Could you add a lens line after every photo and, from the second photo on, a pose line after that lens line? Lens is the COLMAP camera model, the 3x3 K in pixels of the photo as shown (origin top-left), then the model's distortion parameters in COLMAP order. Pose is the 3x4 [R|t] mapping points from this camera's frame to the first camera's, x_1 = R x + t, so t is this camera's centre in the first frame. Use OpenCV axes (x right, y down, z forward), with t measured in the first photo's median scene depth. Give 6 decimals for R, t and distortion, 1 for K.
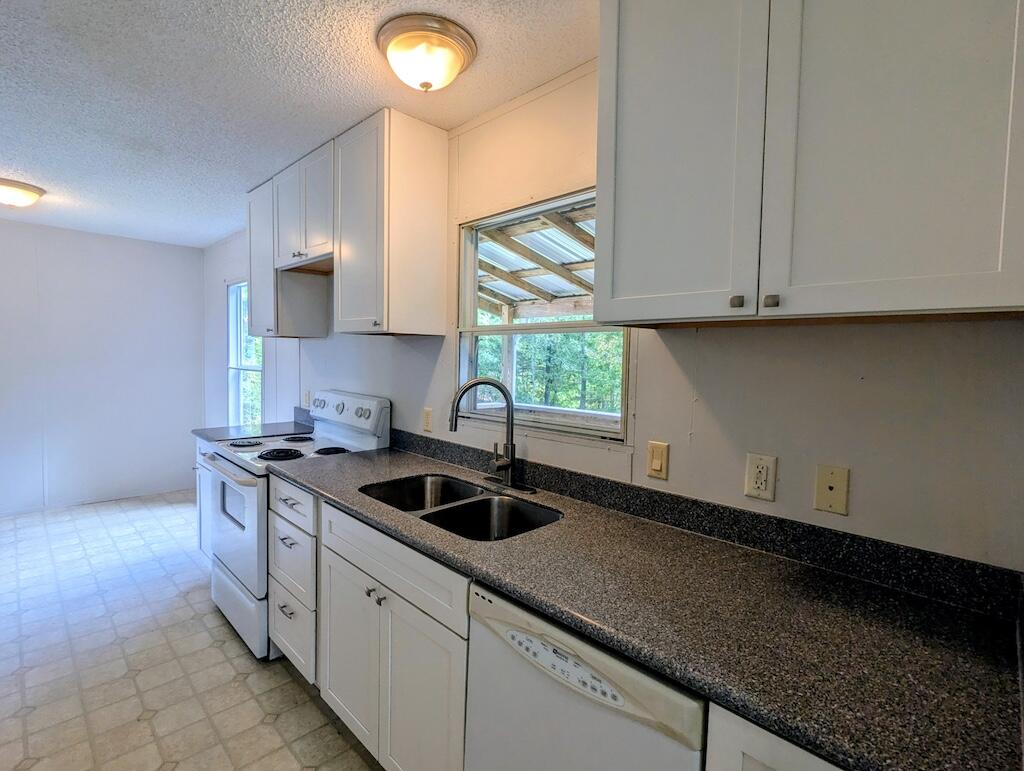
lens RADIAL K [[487.8, 0, 512.0], [0, 487.8, 385.5], [0, 0, 1]] dist [0.003897, 0.000922]
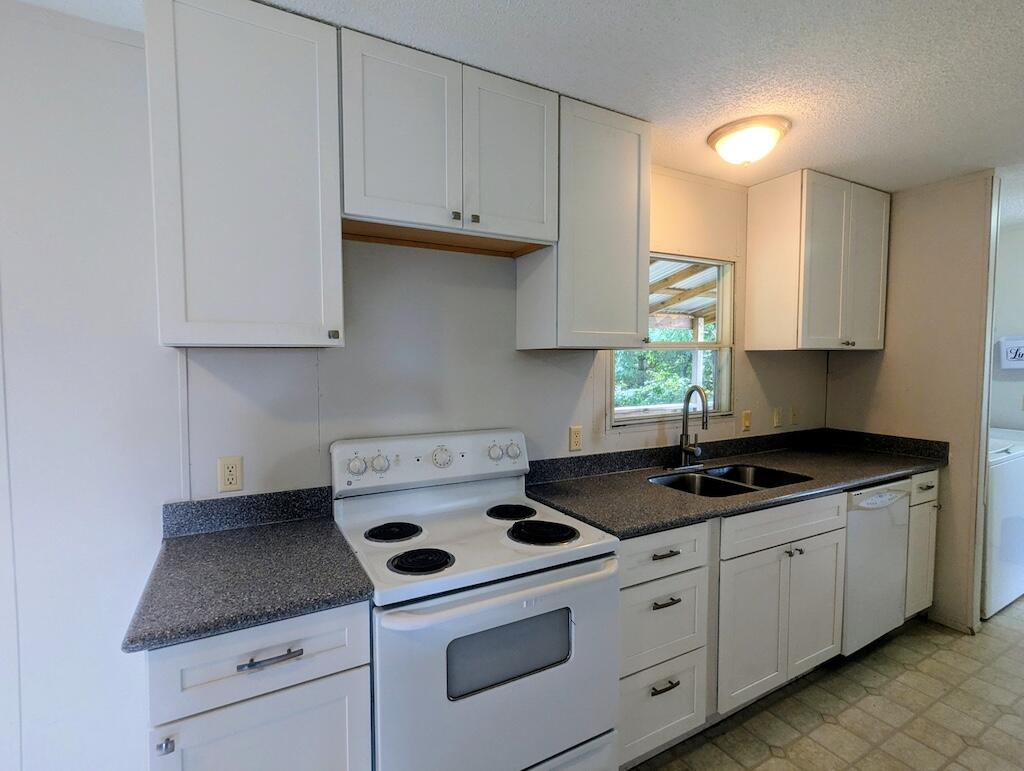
lens RADIAL K [[487.8, 0, 512.0], [0, 487.8, 385.5], [0, 0, 1]] dist [0.003897, 0.000922]
pose [[0.286235, -0.068909, 0.955678, -1.137099], [0.069456, 0.996279, 0.051033, -0.092724], [-0.955639, 0.051770, 0.289956, 0.856278]]
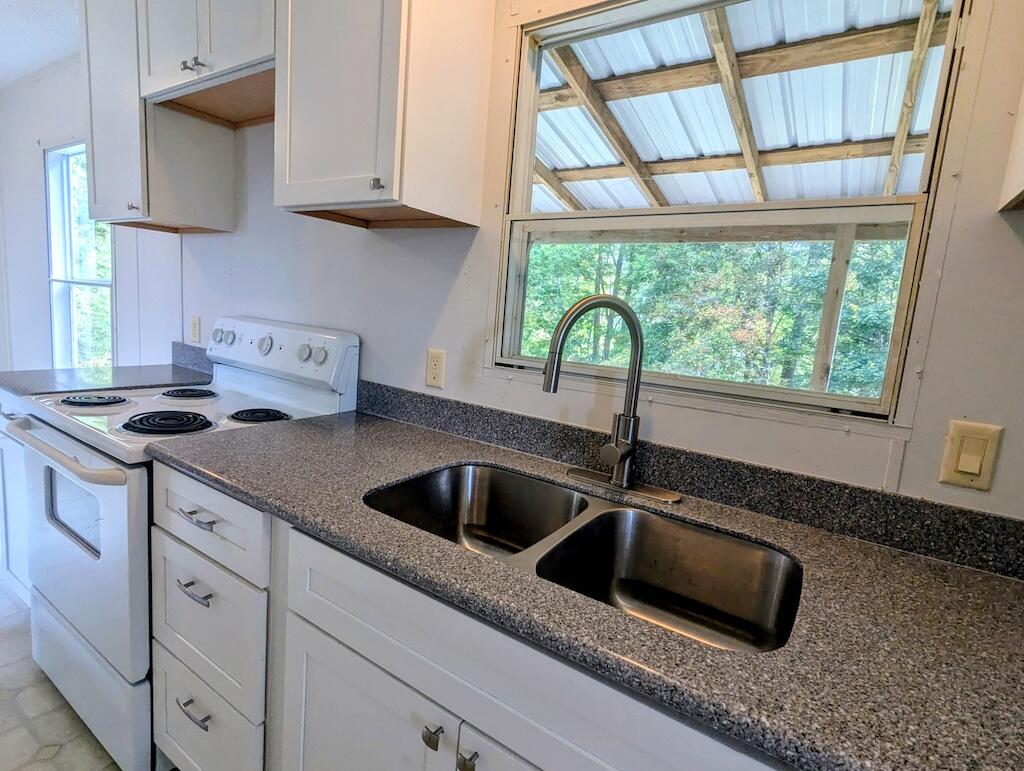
lens RADIAL K [[518.9, 0, 510.9], [0, 518.9, 382.4], [0, 0, 1]] dist [0.001679, 0.000971]
pose [[0.979228, 0.025759, 0.201120, -0.214592], [-0.043426, 0.995525, 0.083931, 0.029277], [-0.198058, -0.090922, 0.975964, 0.352669]]
